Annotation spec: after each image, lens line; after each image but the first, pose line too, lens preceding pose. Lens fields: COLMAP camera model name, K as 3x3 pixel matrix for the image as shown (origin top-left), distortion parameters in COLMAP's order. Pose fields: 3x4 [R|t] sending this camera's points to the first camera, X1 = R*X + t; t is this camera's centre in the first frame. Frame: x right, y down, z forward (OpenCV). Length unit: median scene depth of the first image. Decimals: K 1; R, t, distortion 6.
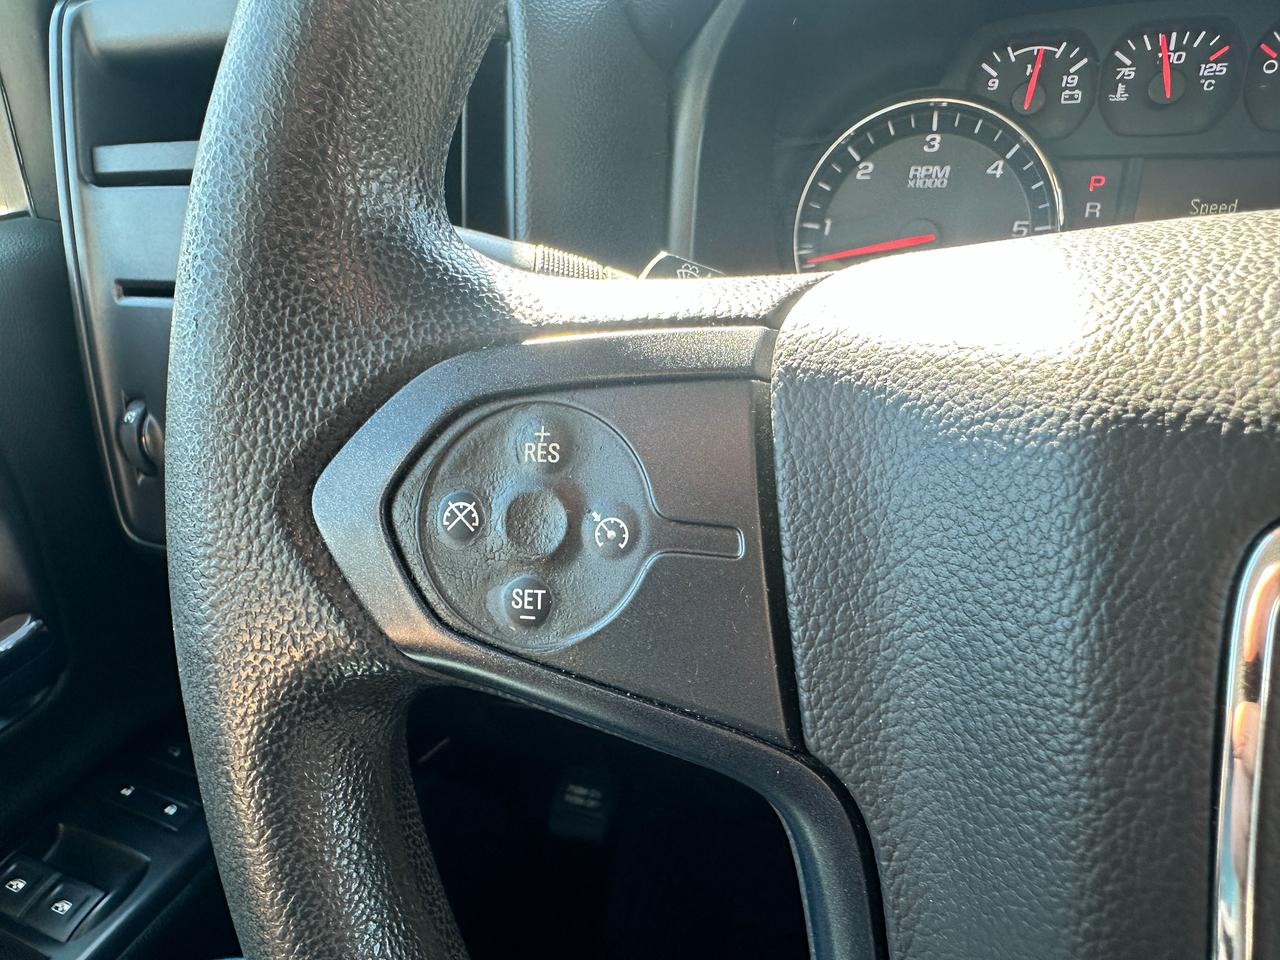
lens RADIAL K [[911.4, 0, 612.0], [0, 911.4, 547.1], [0, 0, 1]] dist [0.000572, 0.011735]
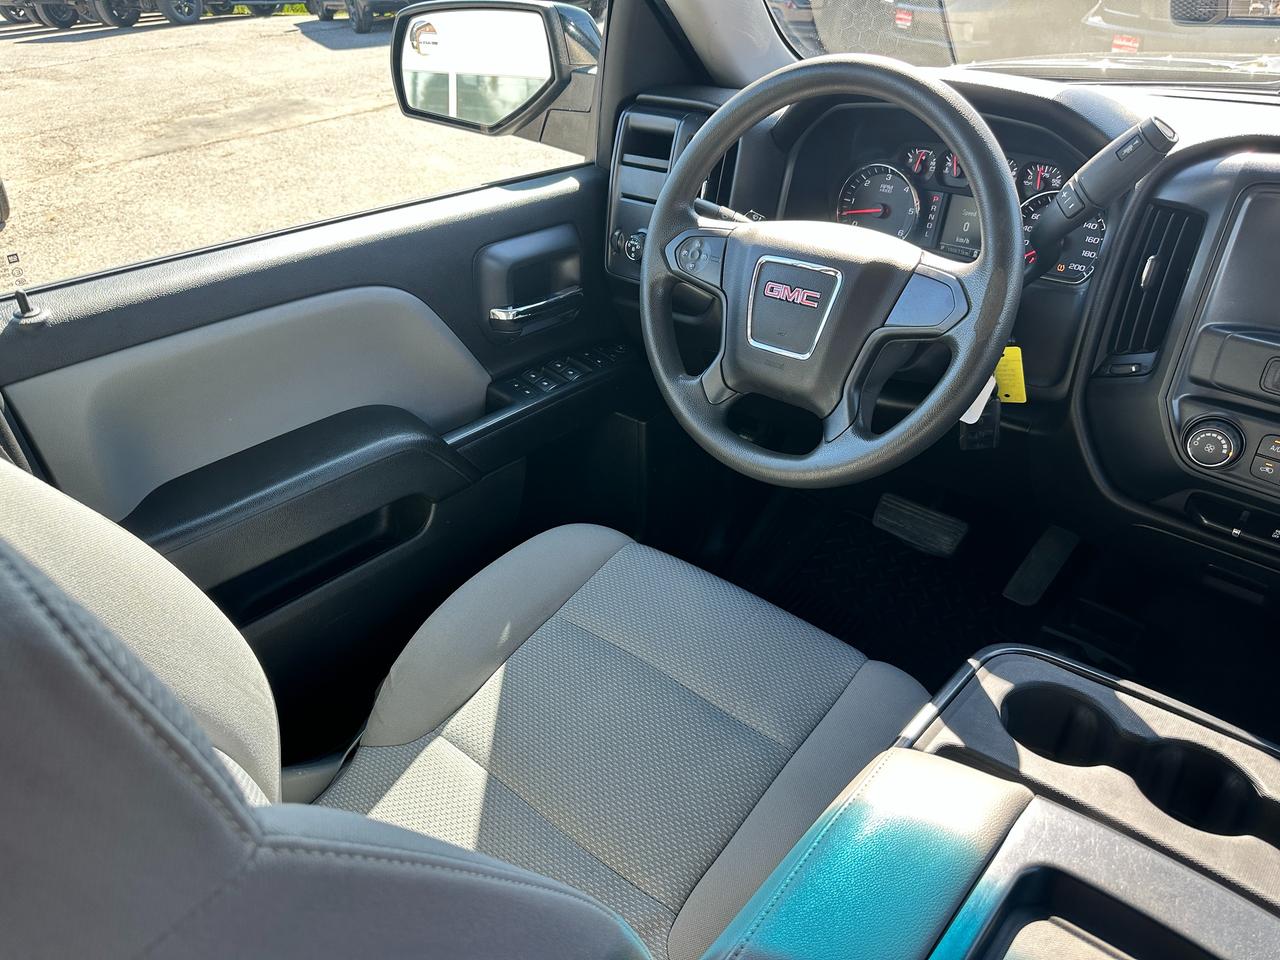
lens RADIAL K [[912.7, 0, 642.6], [0, 912.7, 479.7], [0, 0, 1]] dist [0.006615, -0.016637]
pose [[0.932696, 0.216717, -0.288291, 0.697615], [-0.196598, 0.975637, 0.097373, 0.379966], [0.302370, -0.034142, 0.952579, -2.116085]]
